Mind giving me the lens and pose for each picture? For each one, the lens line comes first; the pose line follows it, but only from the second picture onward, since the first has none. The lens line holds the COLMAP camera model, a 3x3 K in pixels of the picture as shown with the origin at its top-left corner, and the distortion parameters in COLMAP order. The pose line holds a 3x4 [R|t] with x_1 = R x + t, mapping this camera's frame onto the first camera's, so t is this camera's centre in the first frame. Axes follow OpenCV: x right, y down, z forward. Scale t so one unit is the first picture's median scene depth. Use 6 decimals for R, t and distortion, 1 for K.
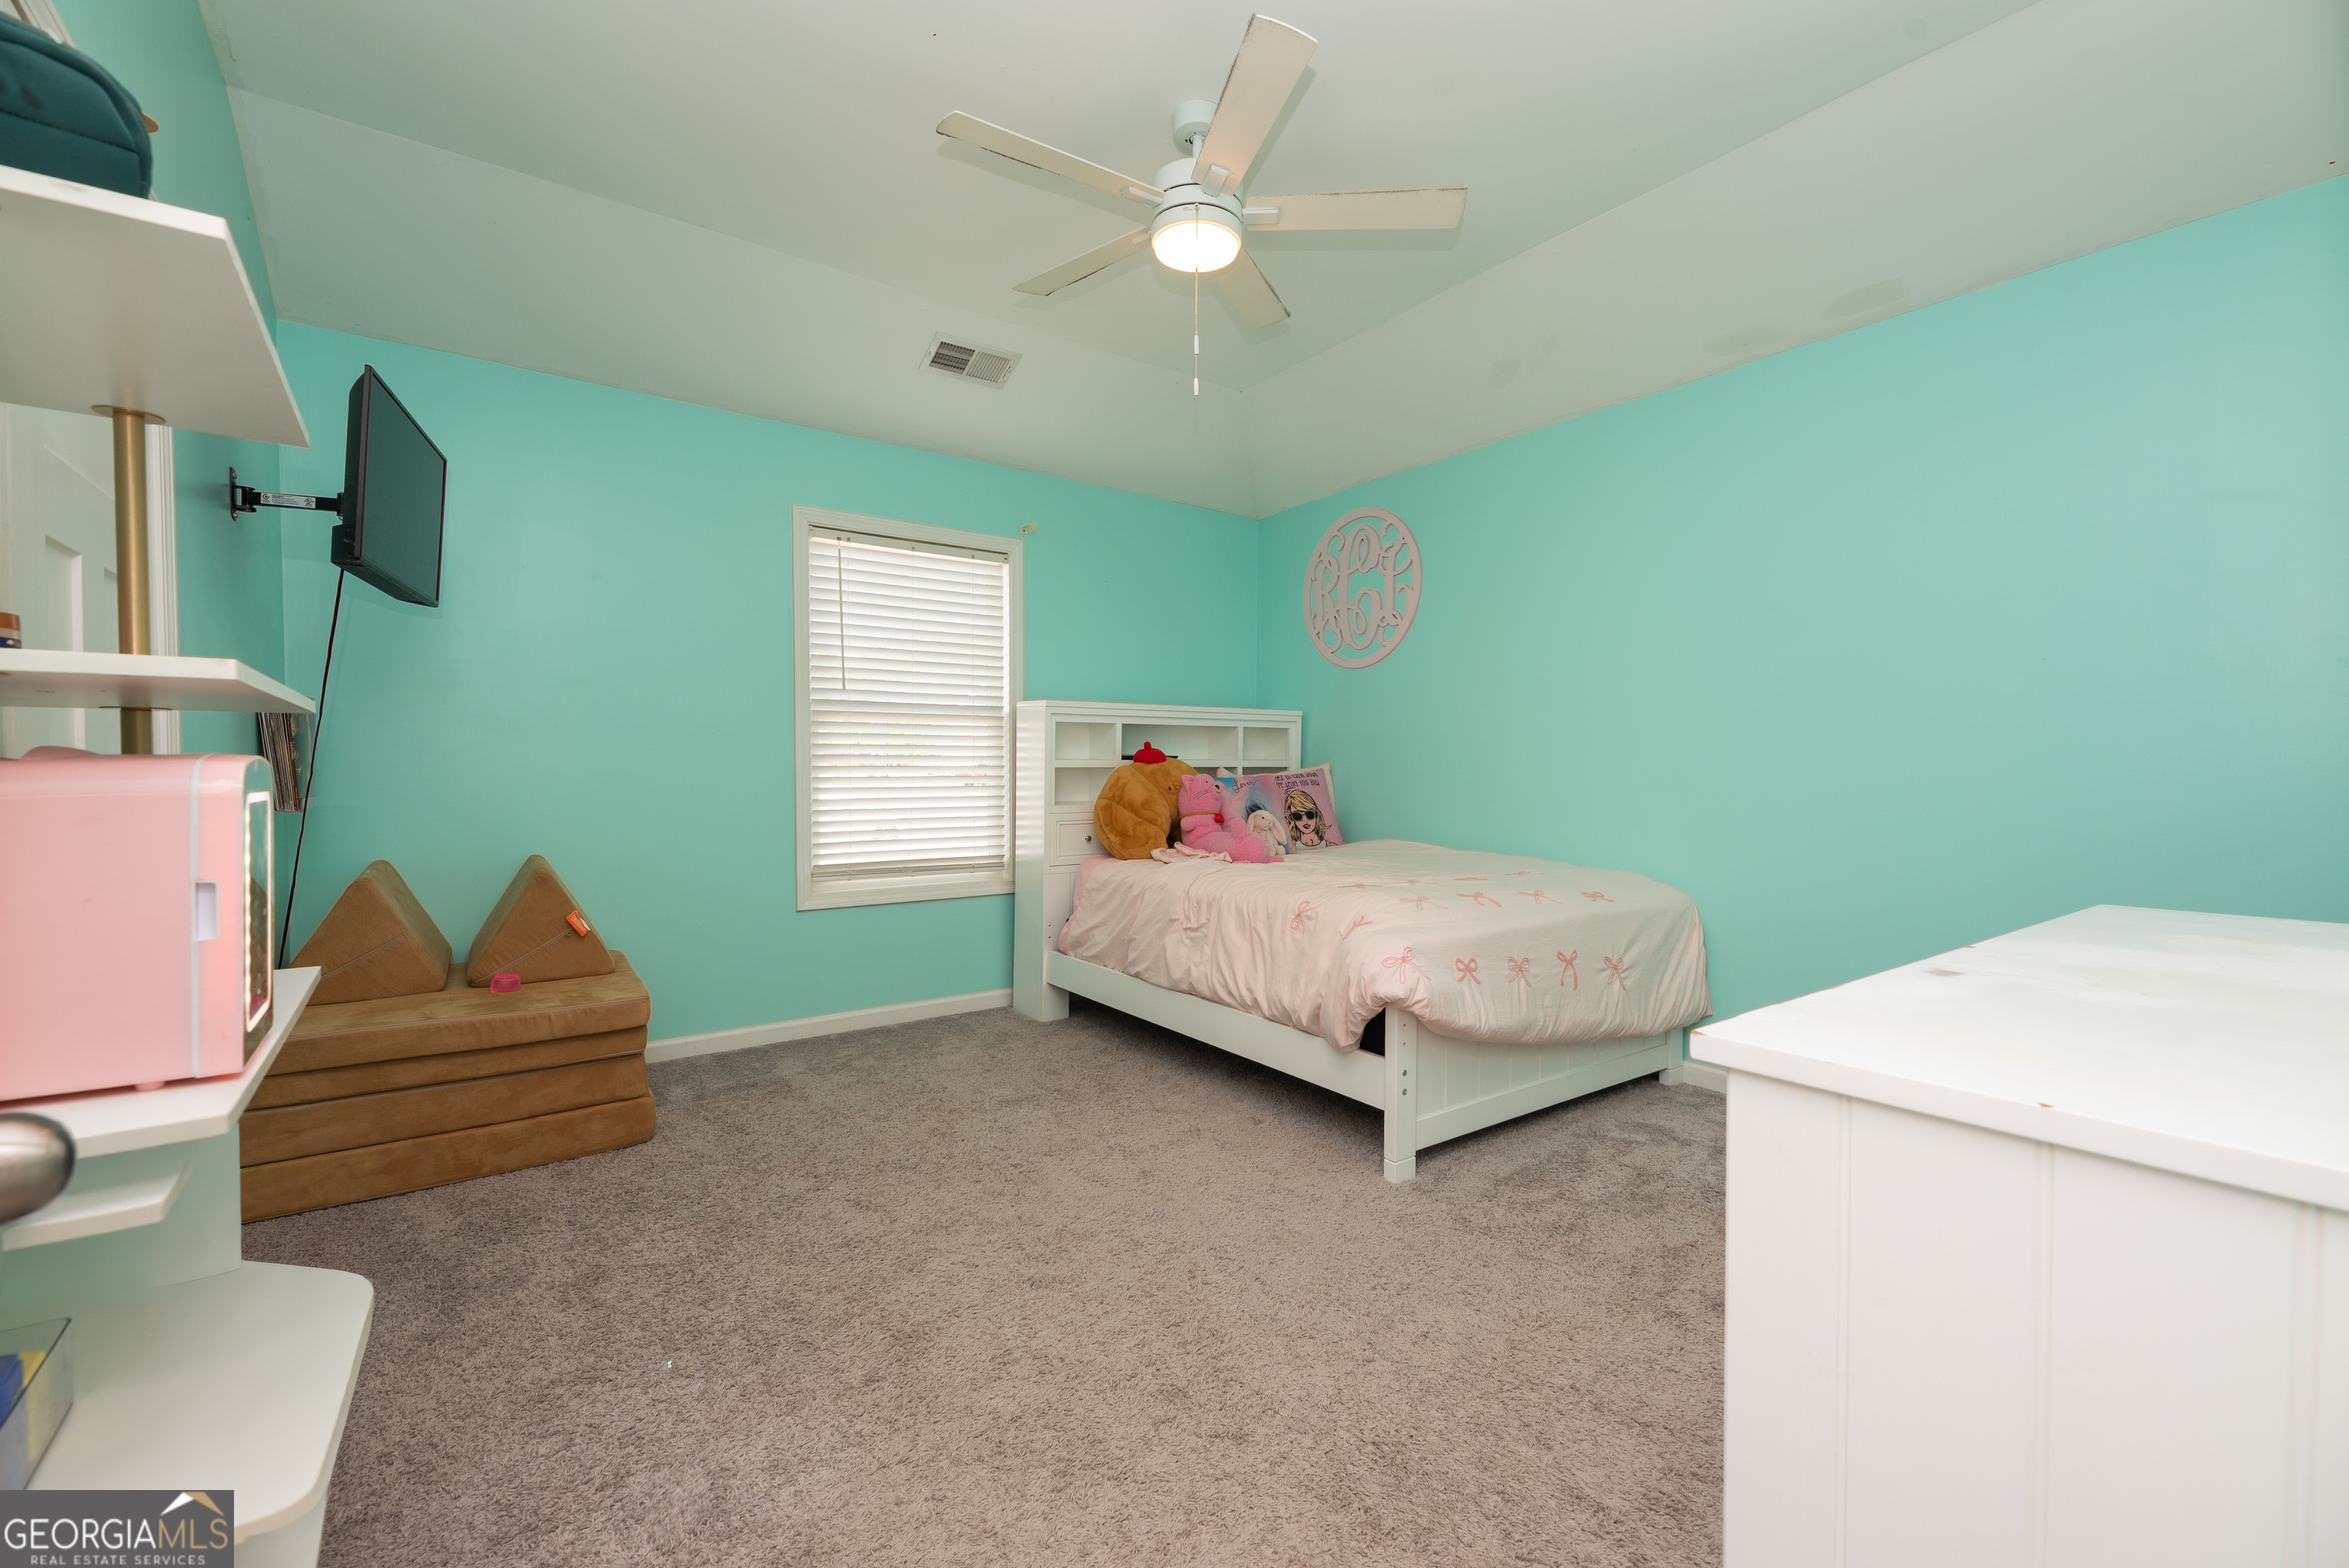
lens RADIAL K [[989.9, 0, 1184.1], [0, 989.9, 781.9], [0, 0, 1]] dist [0.013134, -0.006325]
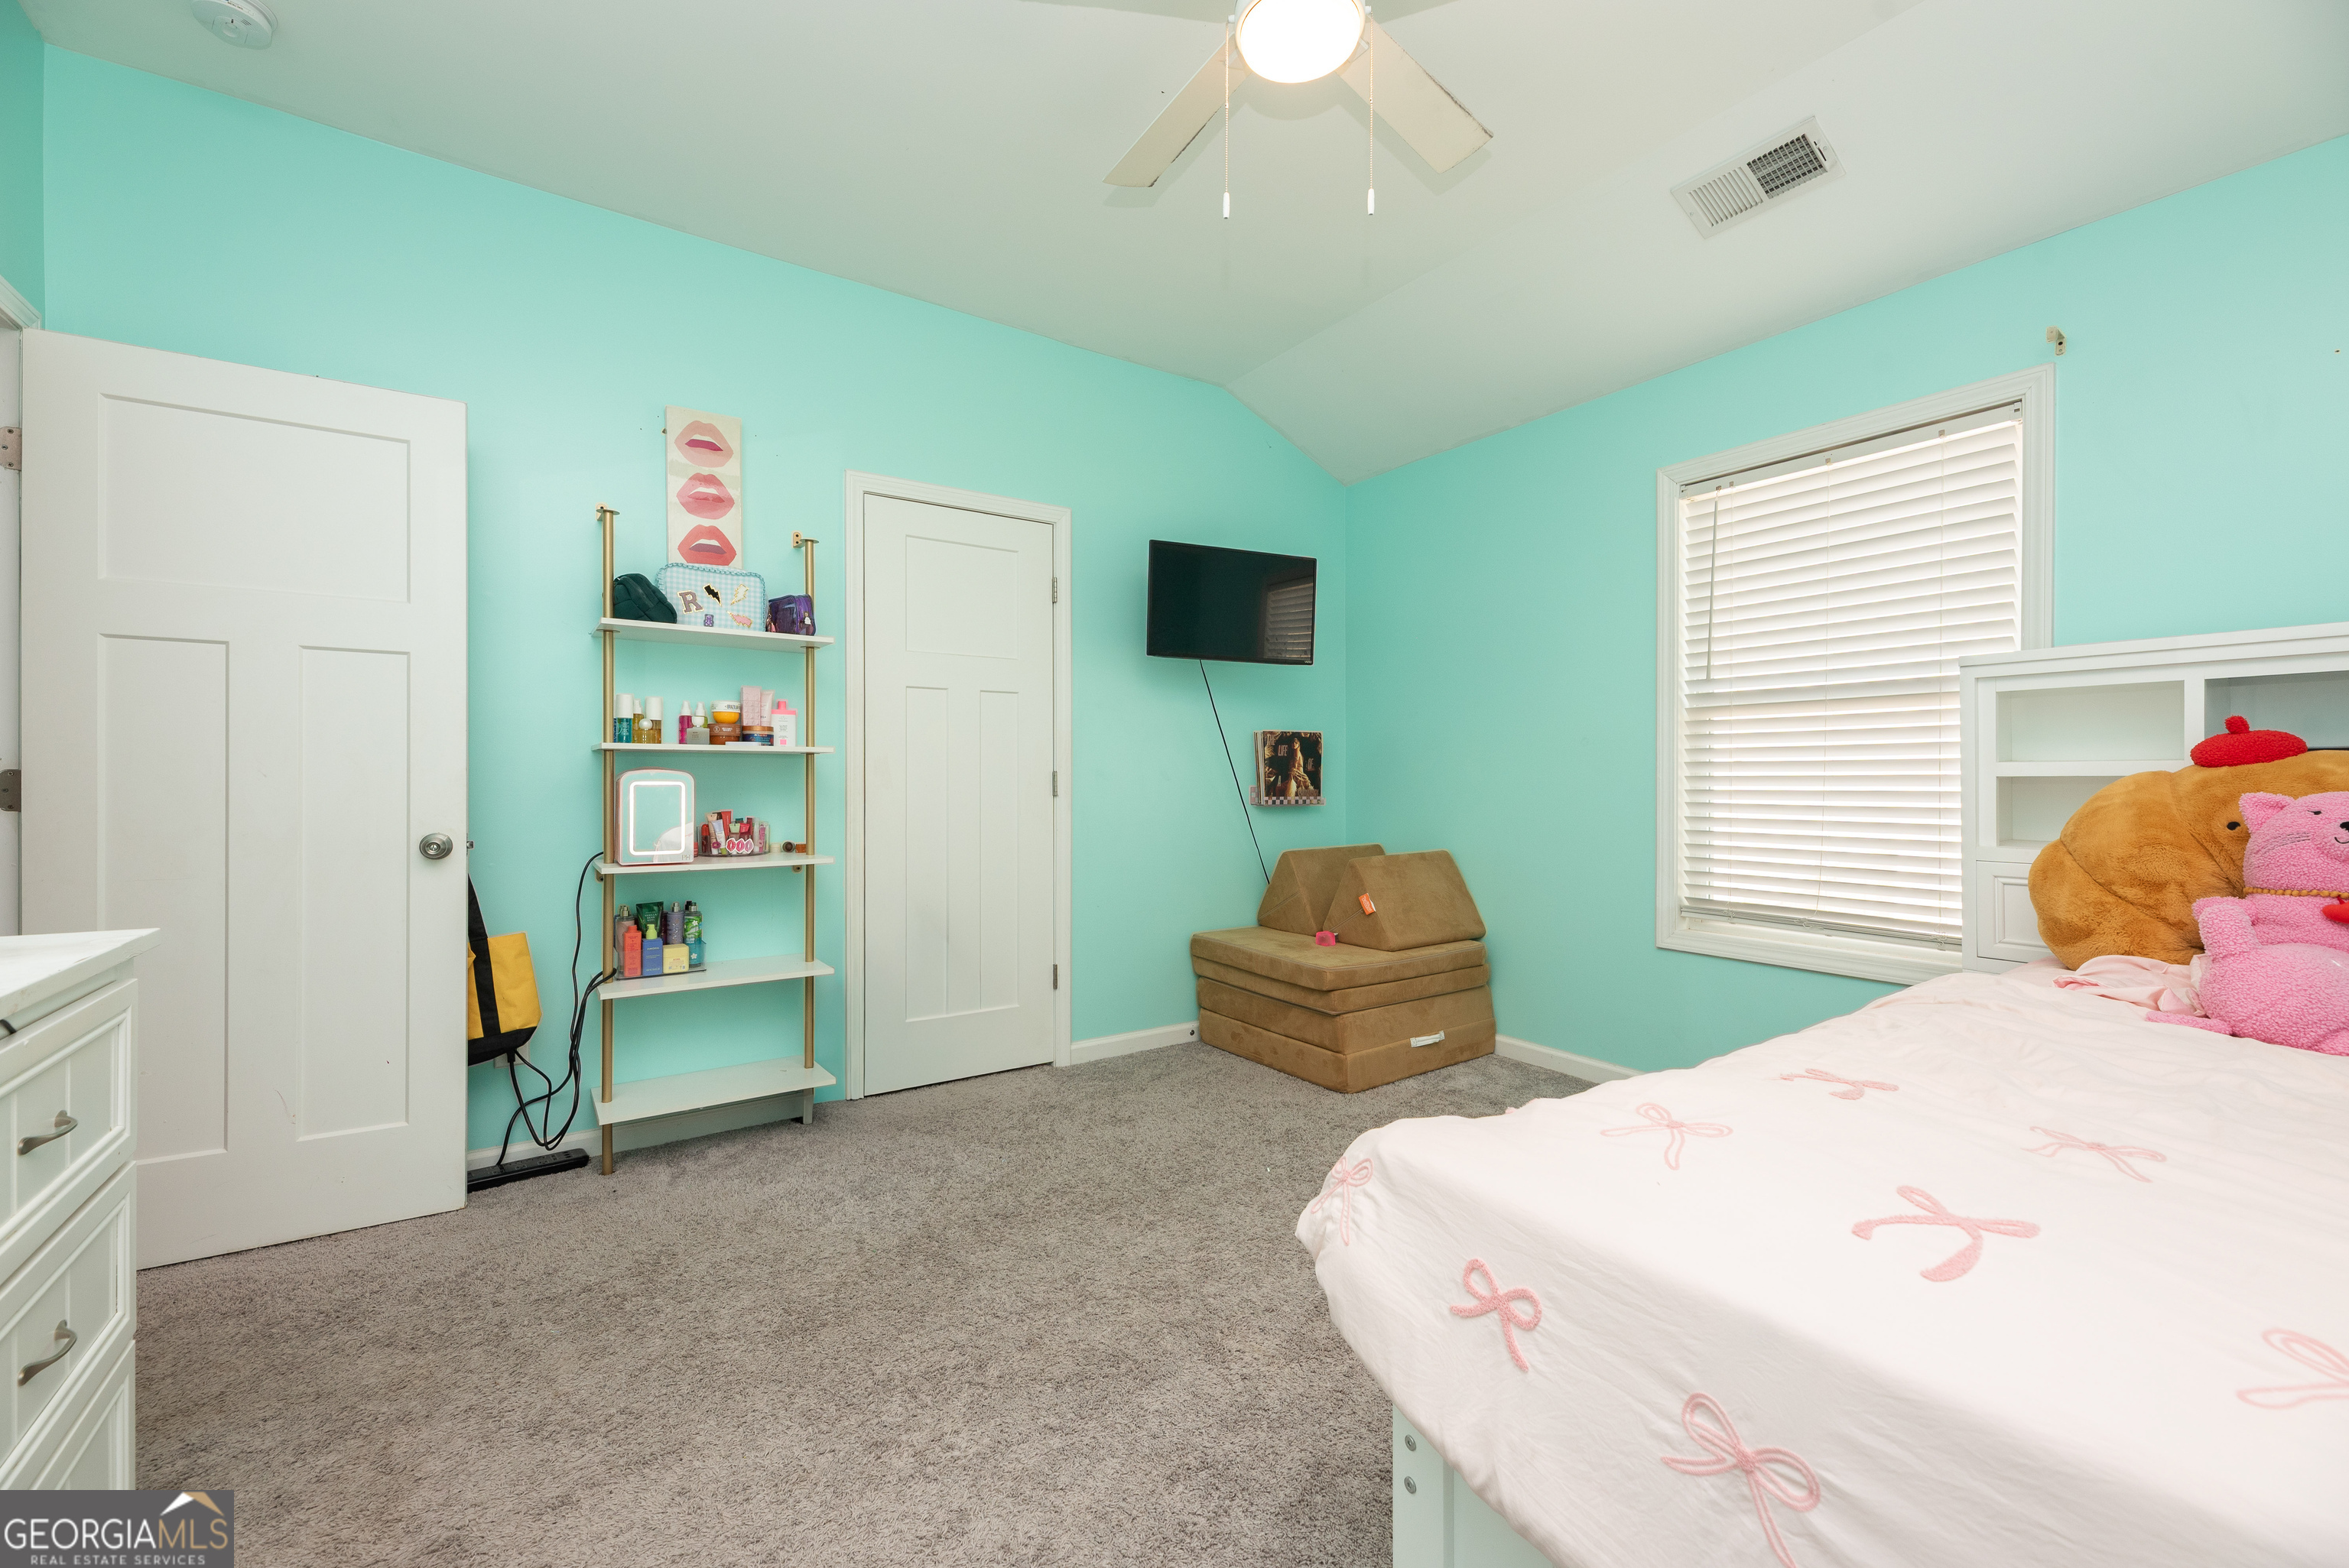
lens RADIAL K [[989.9, 0, 1187.1], [0, 989.9, 779.7], [0, 0, 1]] dist [0.013134, -0.006325]
pose [[-0.046515, 0.002681, -0.998914, 0.466227], [-0.008352, 0.999960, 0.003073, -0.011459], [0.998883, 0.008486, -0.046491, 0.614517]]
